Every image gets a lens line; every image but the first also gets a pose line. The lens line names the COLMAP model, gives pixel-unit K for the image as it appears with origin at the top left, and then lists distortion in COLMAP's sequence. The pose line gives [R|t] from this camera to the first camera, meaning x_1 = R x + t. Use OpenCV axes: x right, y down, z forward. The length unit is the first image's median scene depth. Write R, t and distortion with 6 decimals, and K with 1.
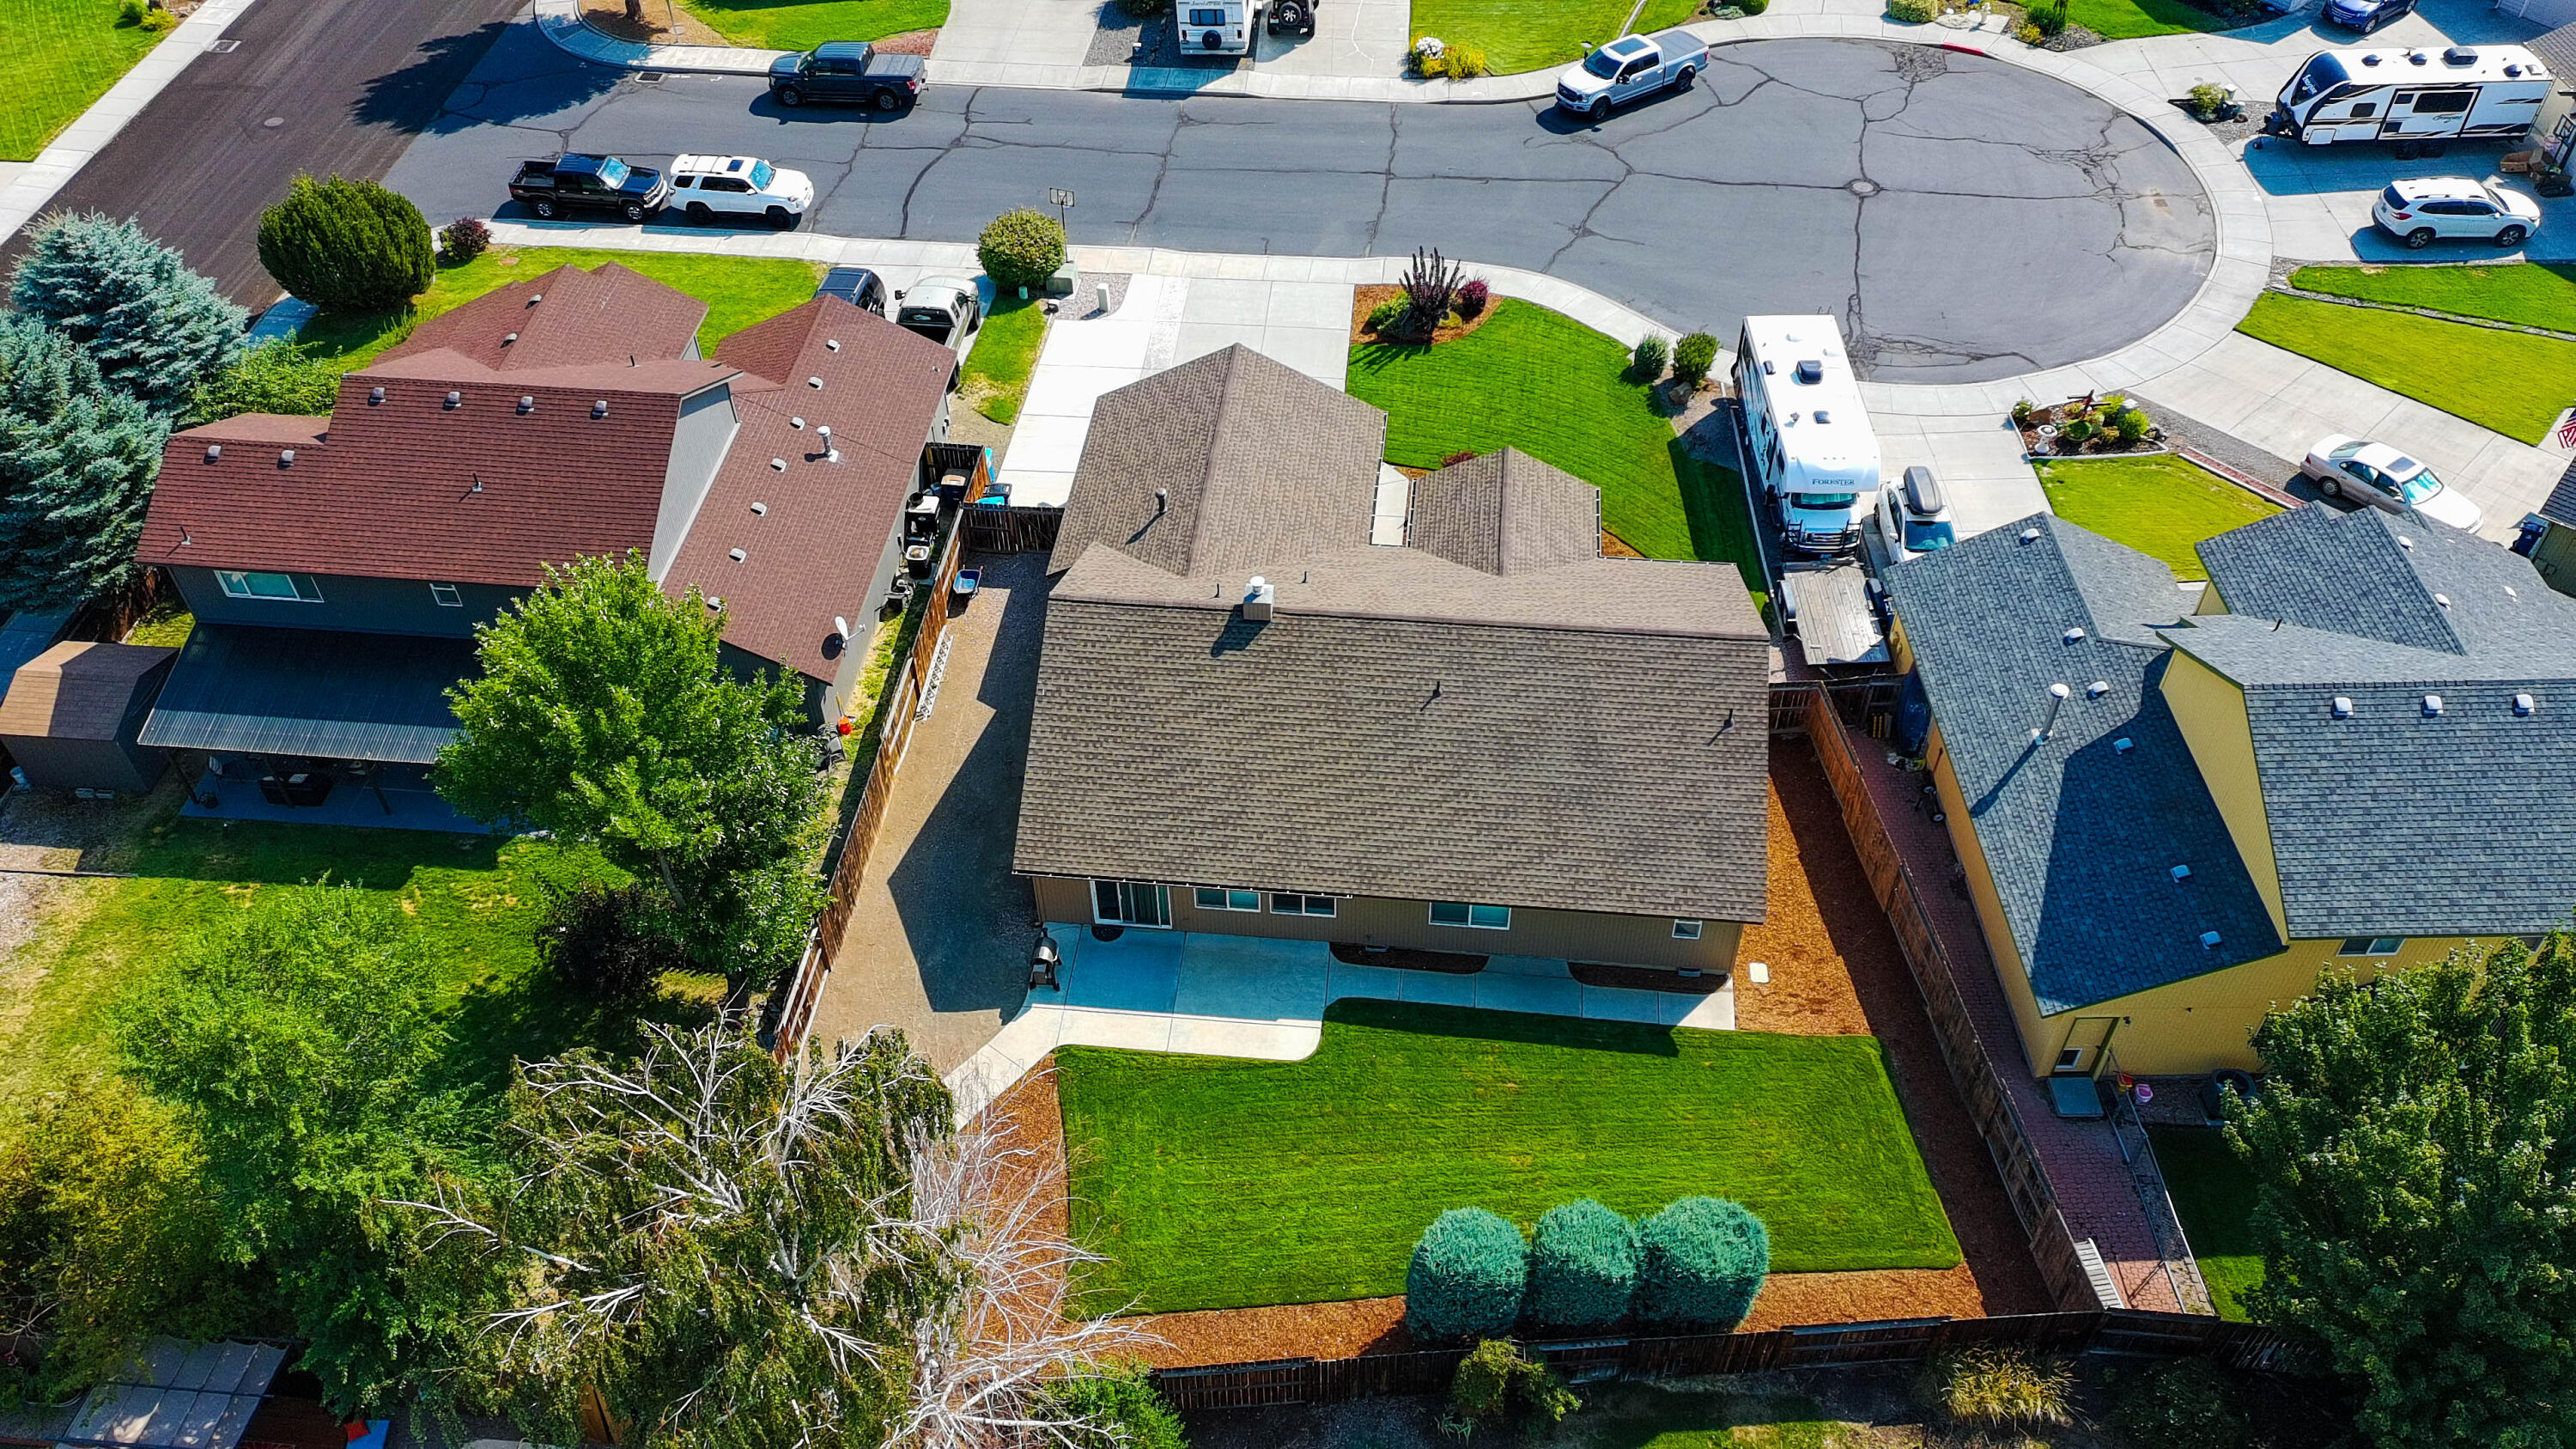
lens RADIAL K [[1907.0, 0, 1297.3], [0, 1907.0, 721.1], [0, 0, 1]] dist [0.079502, -0.109931]
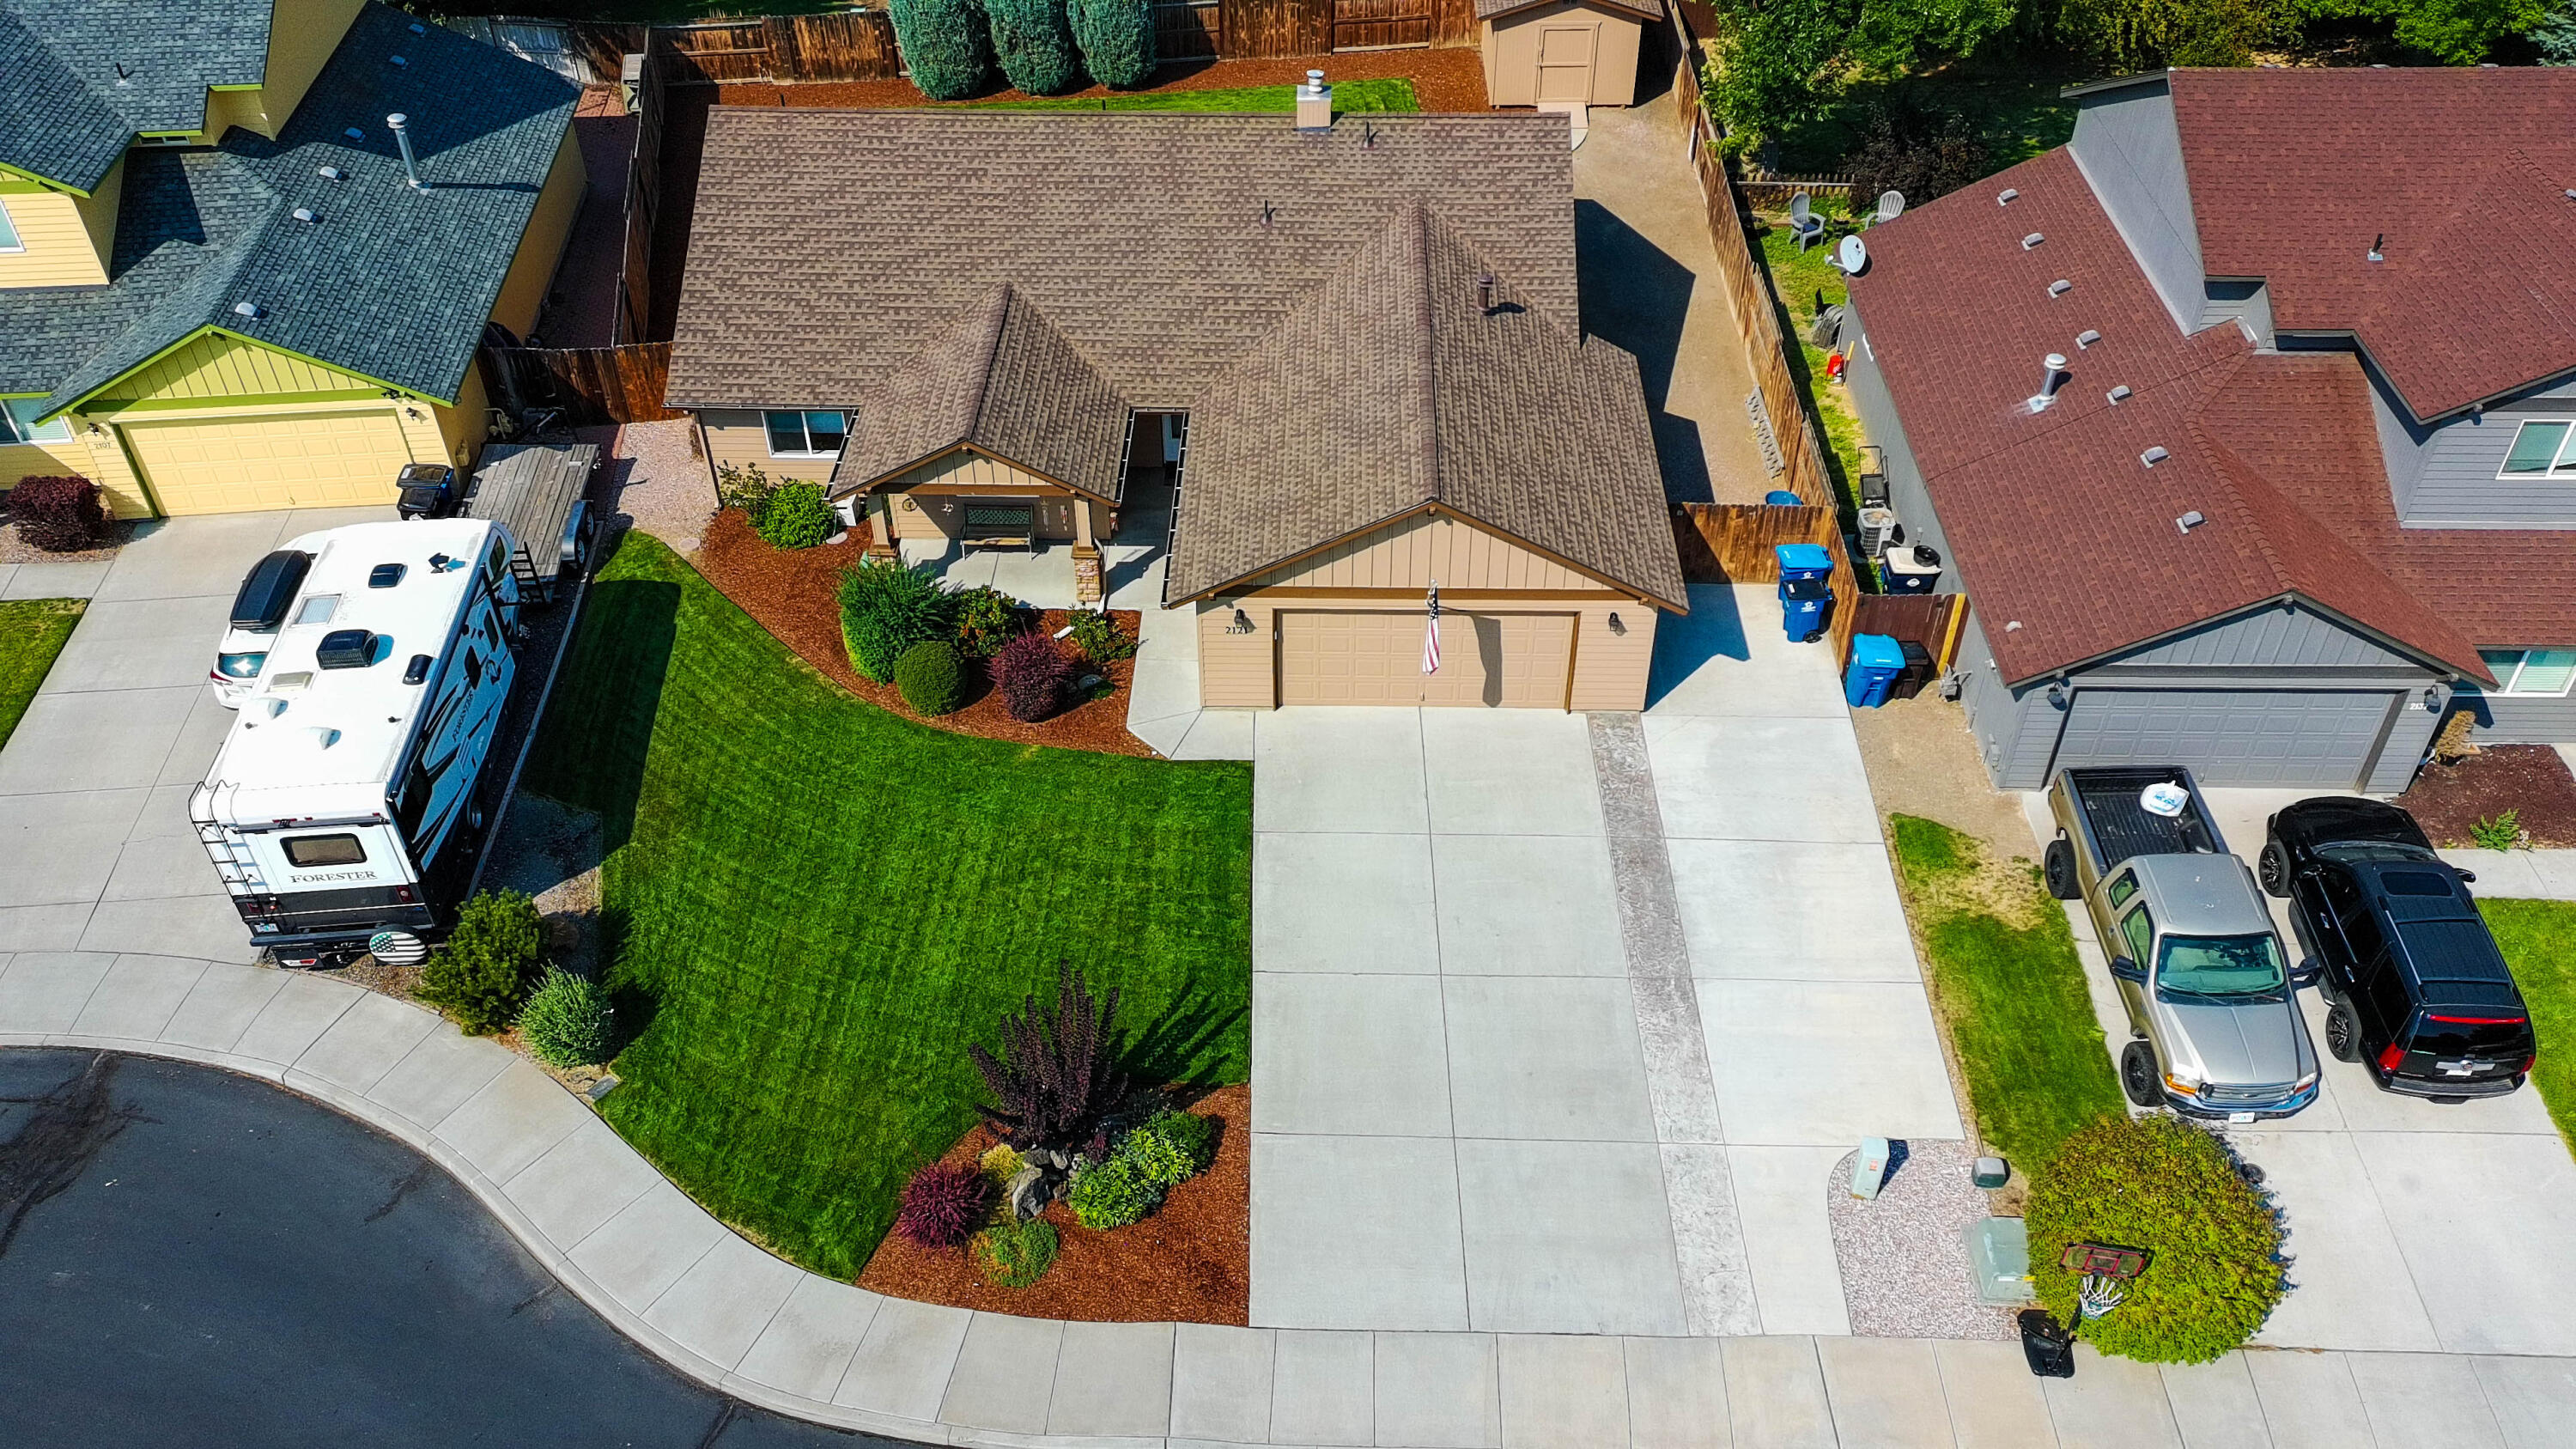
lens RADIAL K [[1893.4, 0, 1295.1], [0, 1893.4, 728.3], [0, 0, 1]] dist [0.065143, -0.094926]
pose [[-0.996355, 0.069870, -0.048940, 0.042171], [-0.046747, 0.032691, 0.998372, -0.812277], [0.071356, 0.997020, -0.029306, 1.198995]]
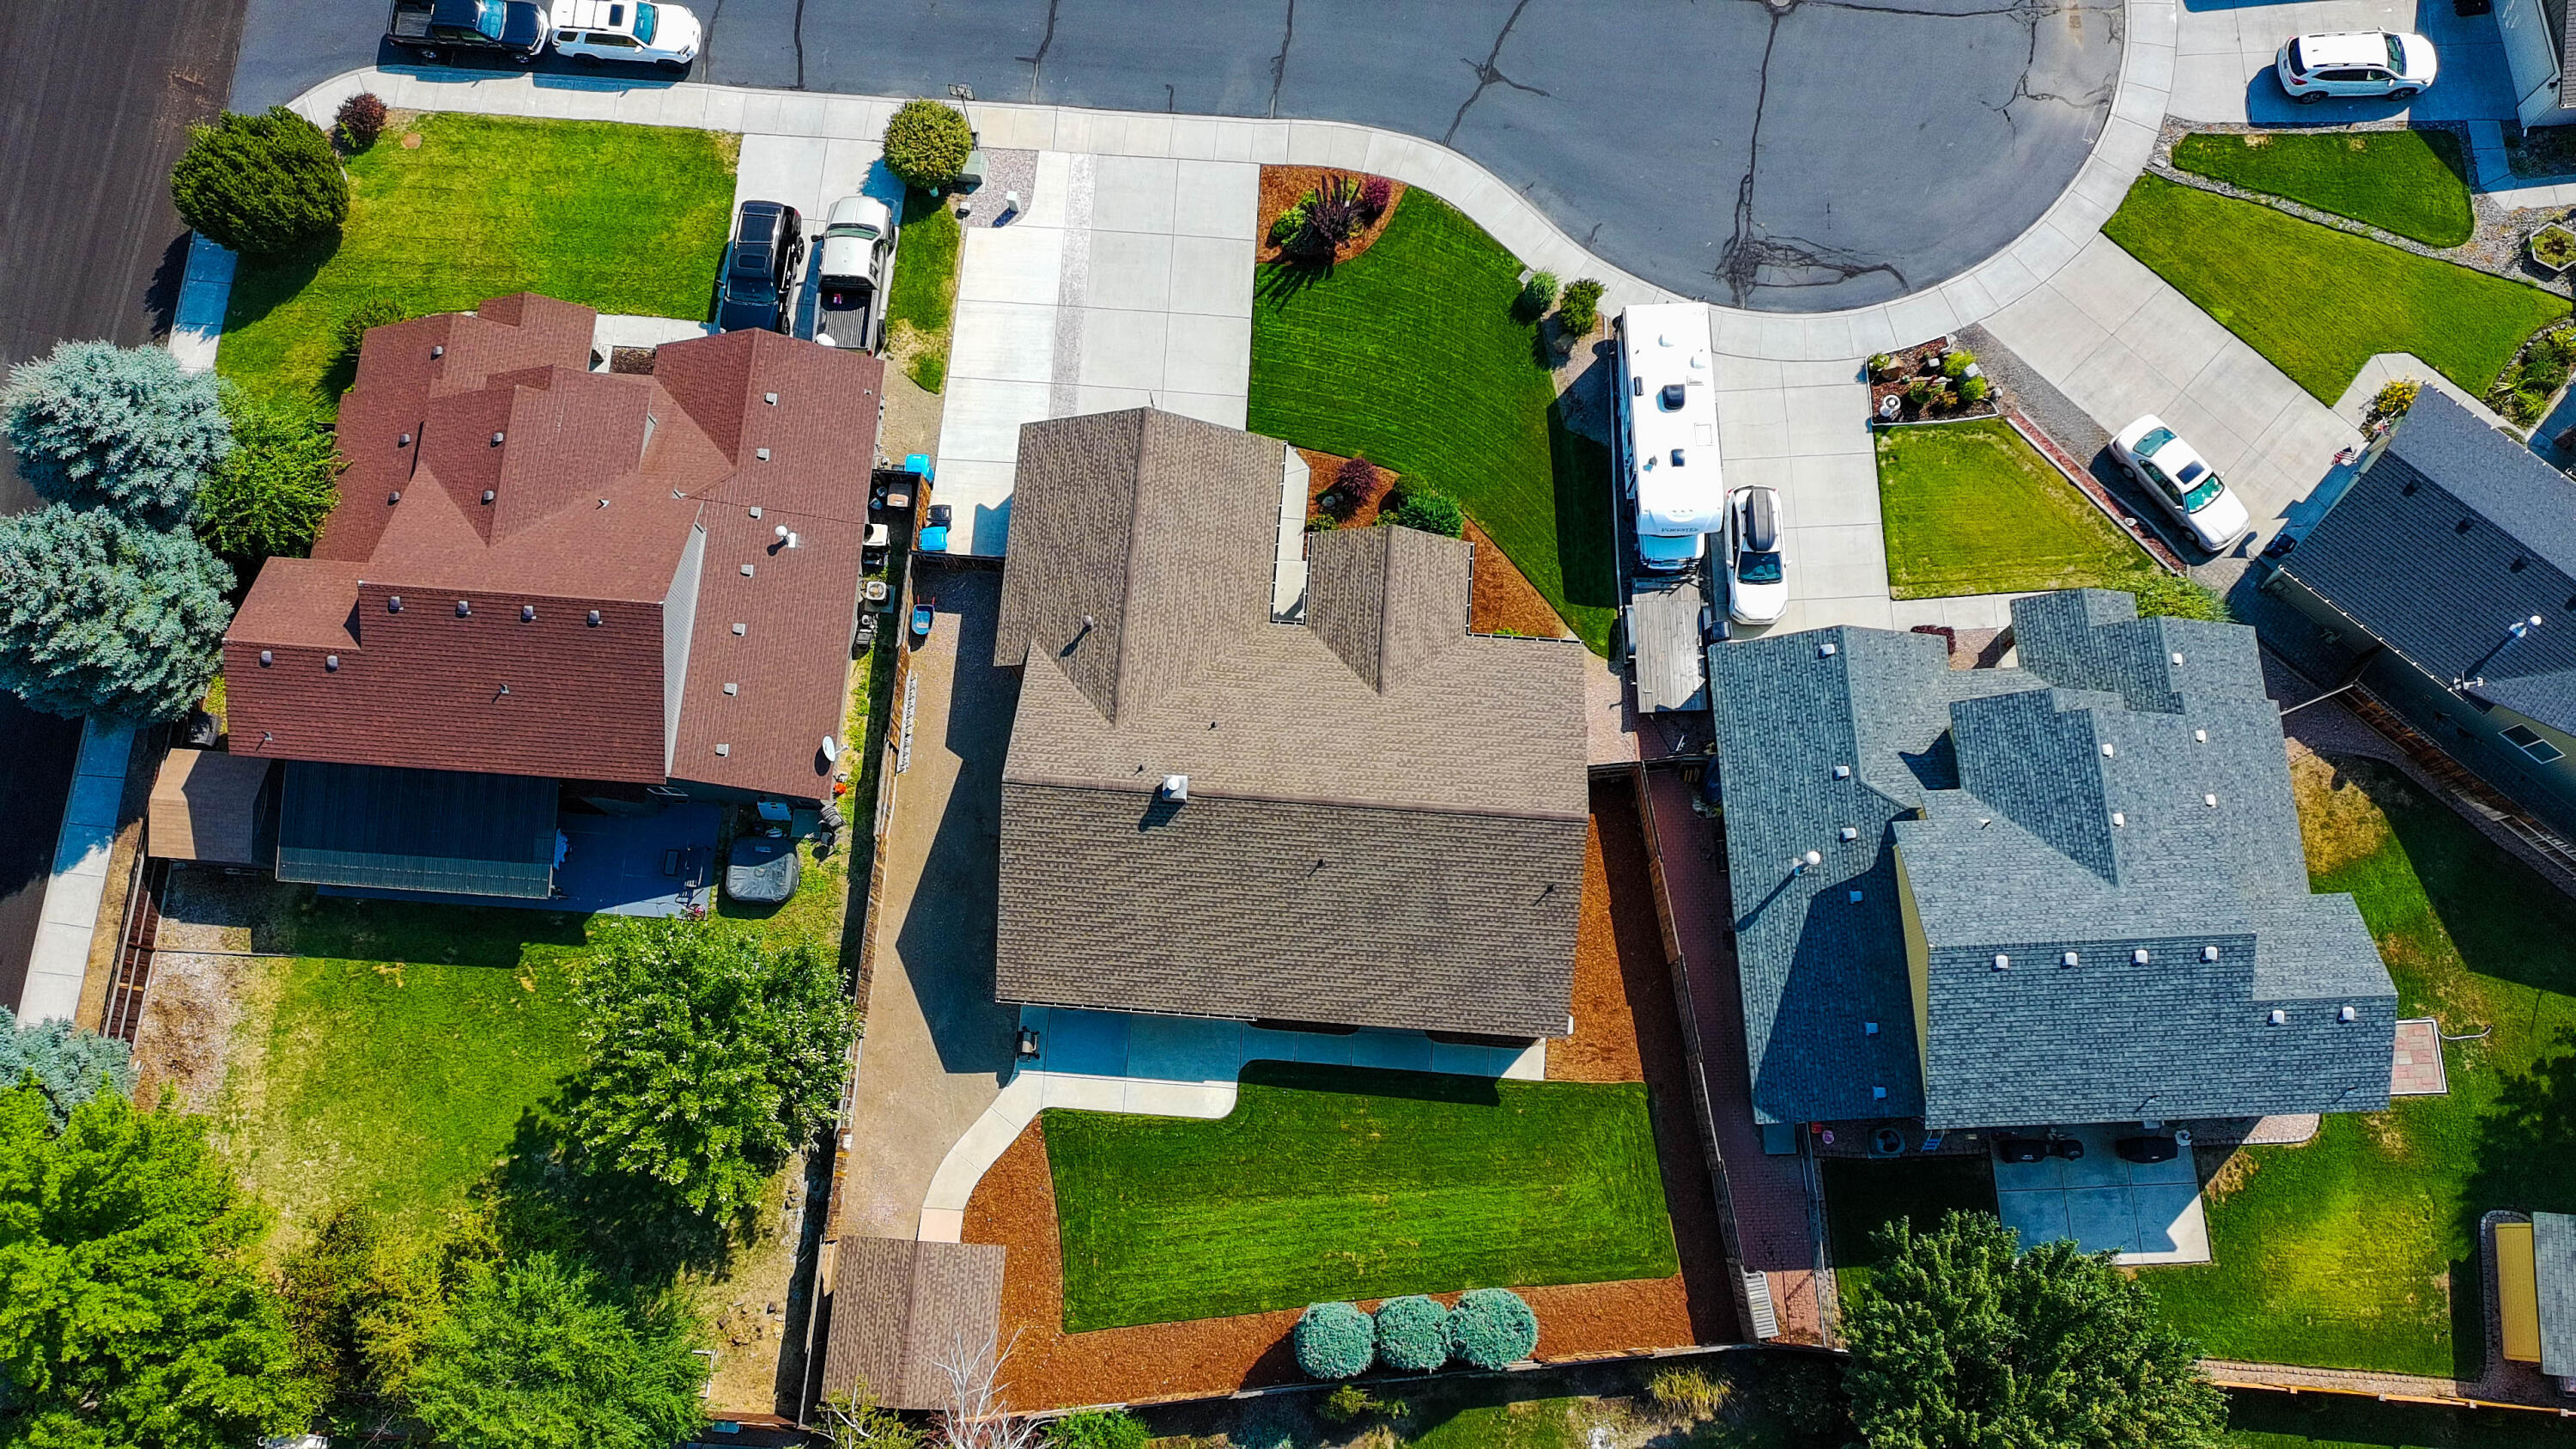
lens RADIAL K [[1893.4, 0, 1295.1], [0, 1893.4, 728.3], [0, 0, 1]] dist [0.065143, -0.094926]
pose [[0.999582, -0.027319, 0.009445, 0.041963], [0.018812, 0.862931, 0.504972, -0.645747], [-0.021946, -0.504583, 0.863084, -0.023454]]
